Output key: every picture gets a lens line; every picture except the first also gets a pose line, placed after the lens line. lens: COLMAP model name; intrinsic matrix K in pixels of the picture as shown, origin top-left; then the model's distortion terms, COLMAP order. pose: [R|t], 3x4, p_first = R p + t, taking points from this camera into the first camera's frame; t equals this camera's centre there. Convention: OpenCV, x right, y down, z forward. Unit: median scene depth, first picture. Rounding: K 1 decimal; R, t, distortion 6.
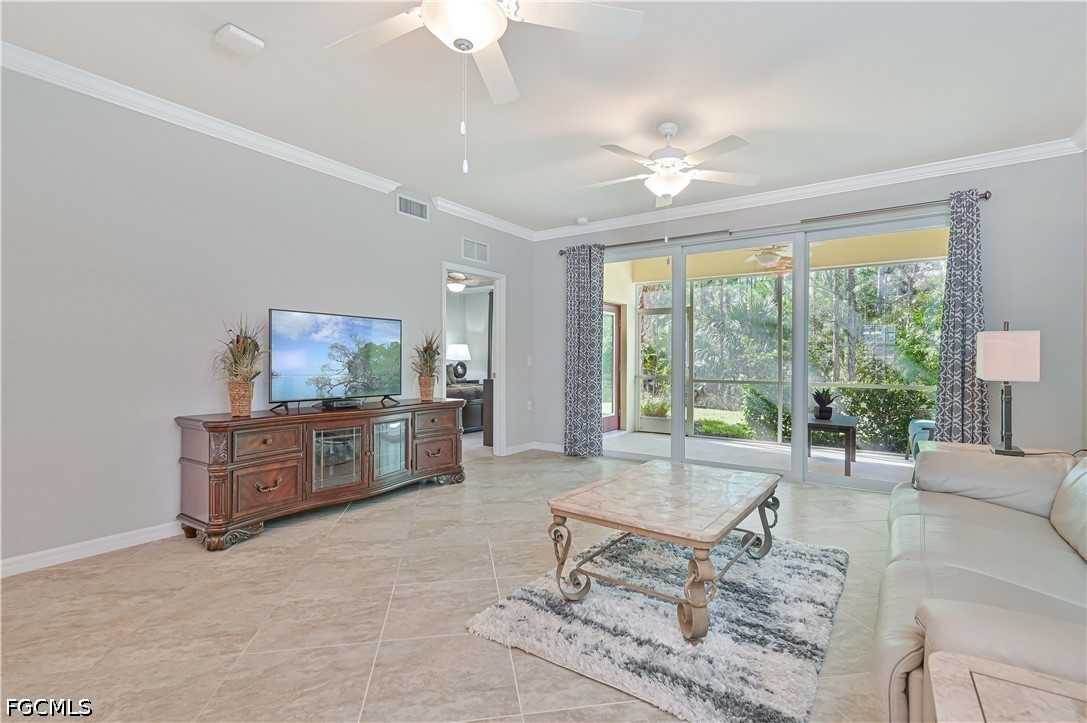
lens RADIAL K [[501.2, 0, 545.6], [0, 501.2, 363.5], [0, 0, 1]] dist [-0.002171, -0.000302]
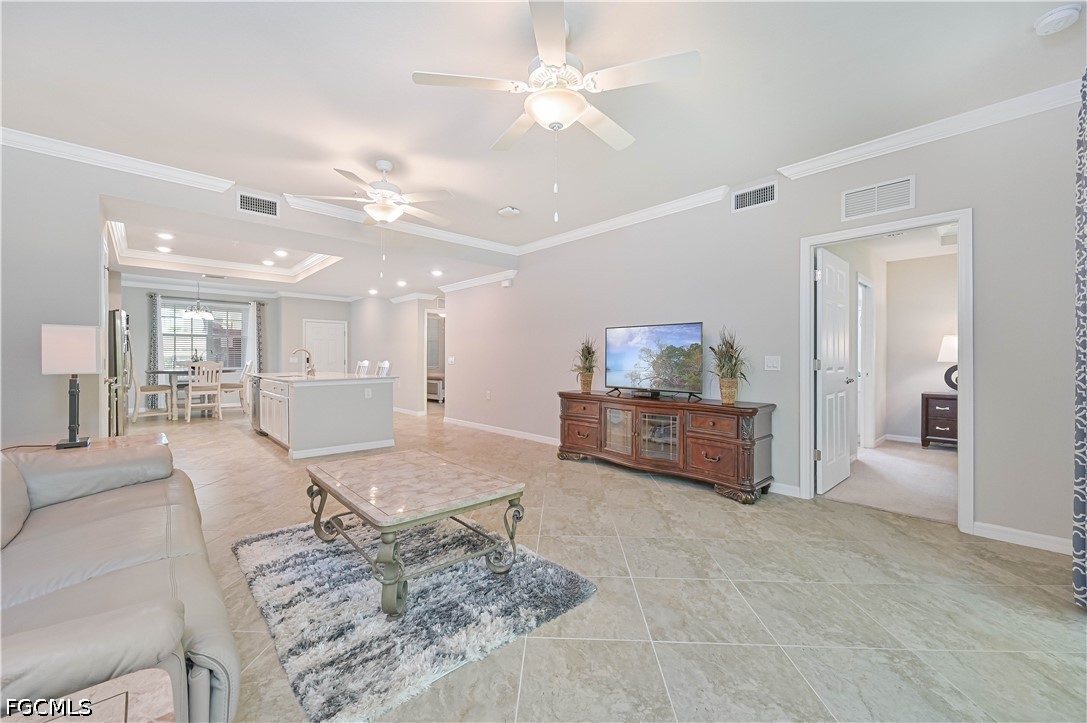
lens RADIAL K [[432.2, 0, 551.0], [0, 432.2, 360.1], [0, 0, 1]] dist [-0.002001, -0.000037]
pose [[-0.202962, 0.000945, -0.979186, 0.764459], [-0.010478, 0.999940, 0.003137, -0.008479], [0.979131, 0.010897, -0.202939, 1.016376]]
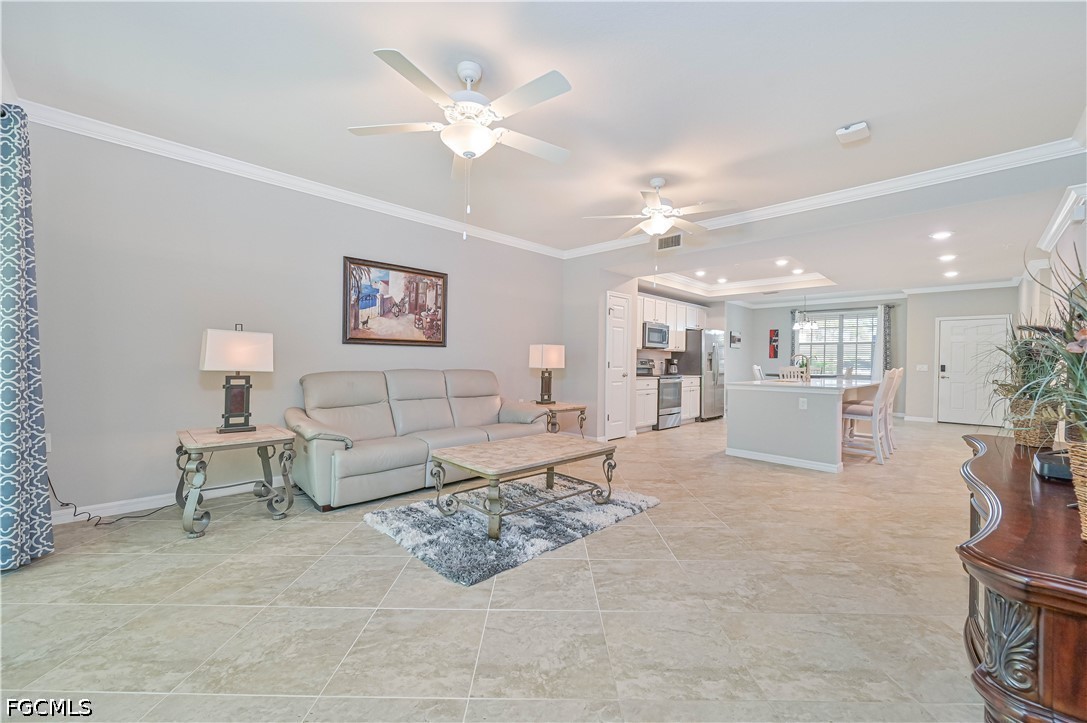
lens RADIAL K [[432.2, 0, 541.5], [0, 432.2, 362.0], [0, 0, 1]] dist [-0.002001, -0.000037]
pose [[-0.982471, -0.015976, 0.185732, -0.007008], [-0.013980, 0.999830, 0.012052, -0.013944], [-0.185893, 0.009244, -0.982527, 1.511371]]
